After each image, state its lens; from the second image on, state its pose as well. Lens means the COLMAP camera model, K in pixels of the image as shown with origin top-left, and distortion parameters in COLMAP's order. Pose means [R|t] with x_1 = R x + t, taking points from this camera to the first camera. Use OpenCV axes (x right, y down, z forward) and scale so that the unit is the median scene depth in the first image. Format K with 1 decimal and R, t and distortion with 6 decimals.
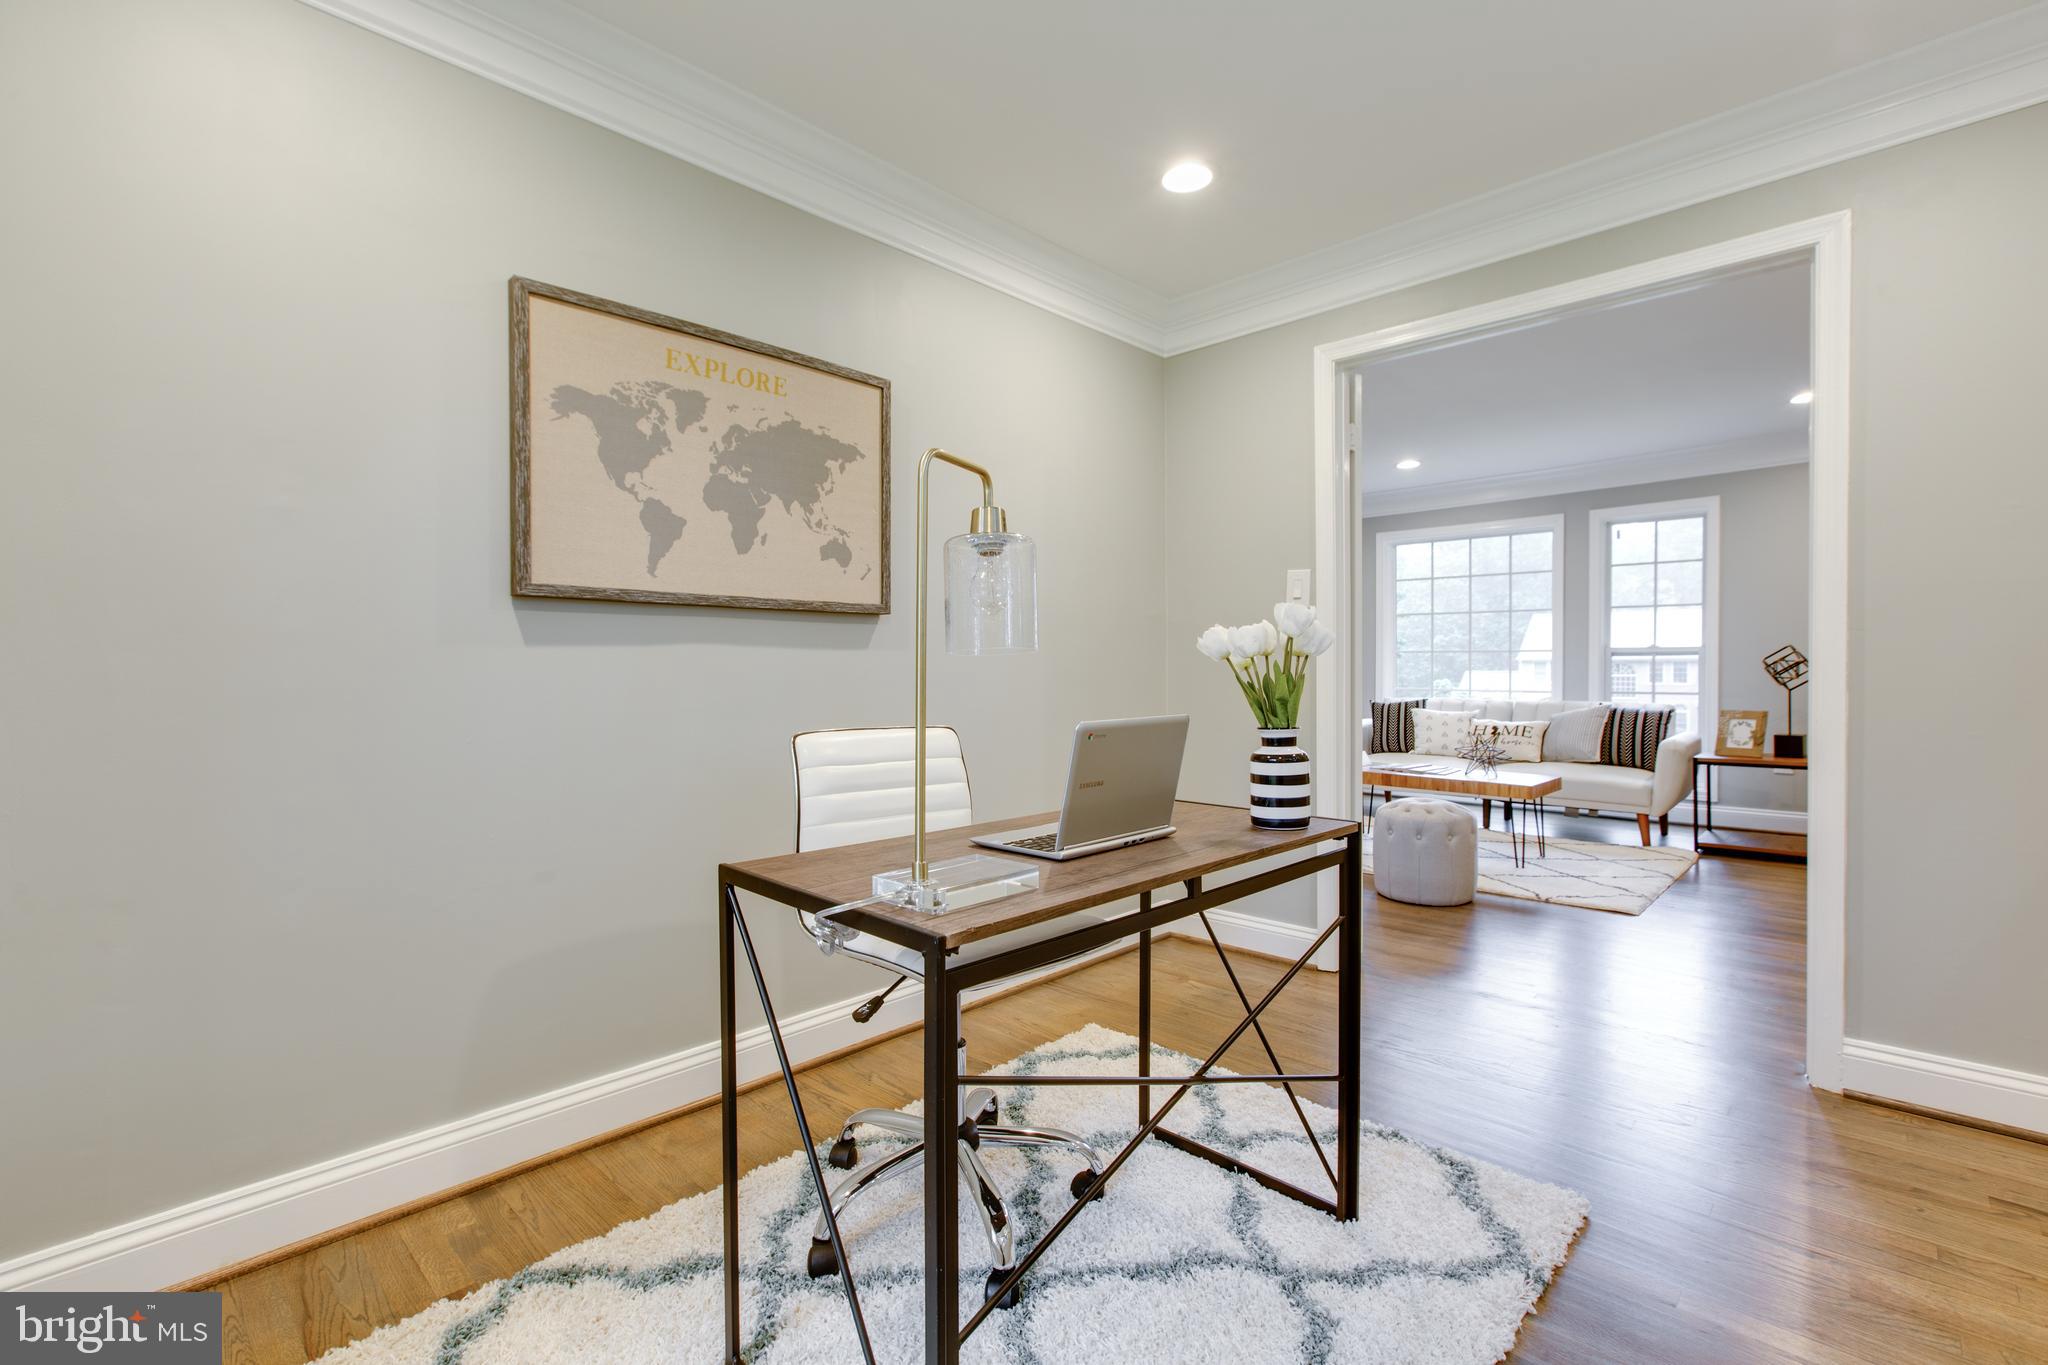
lens RADIAL K [[928.2, 0, 1018.9], [0, 928.2, 680.0], [0, 0, 1]] dist [0.001682, 0.001518]
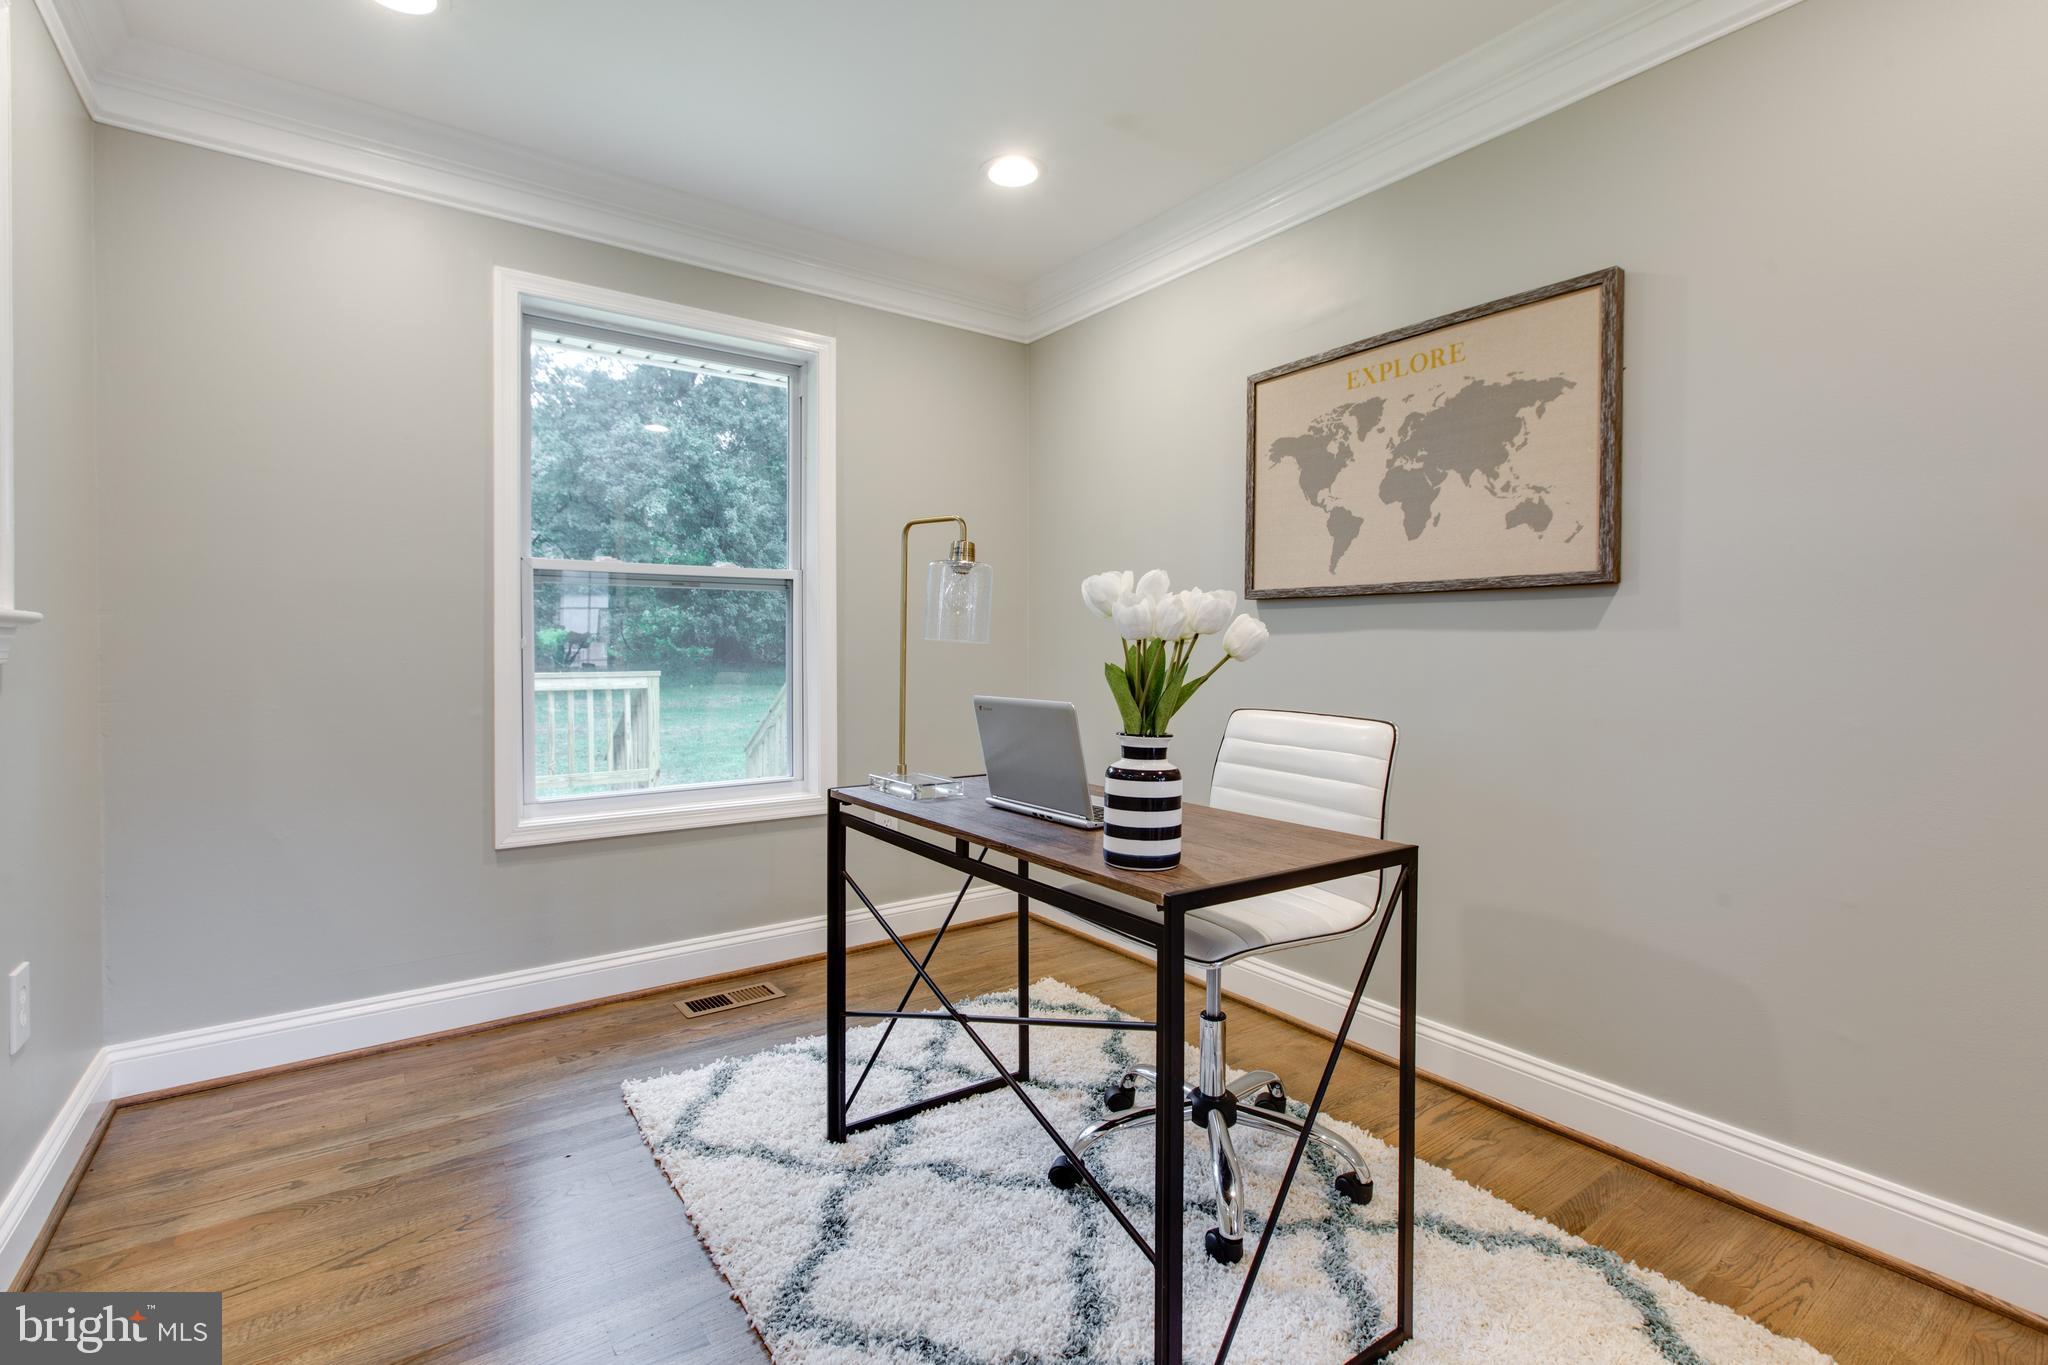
lens RADIAL K [[928.2, 0, 1029.1], [0, 928.2, 663.7], [0, 0, 1]] dist [0.001682, 0.001518]
pose [[-0.185336, 0.021530, -0.982439, 0.796969], [-0.018691, 0.999502, 0.025430, -0.019102], [0.982497, 0.023076, -0.184841, 0.801293]]
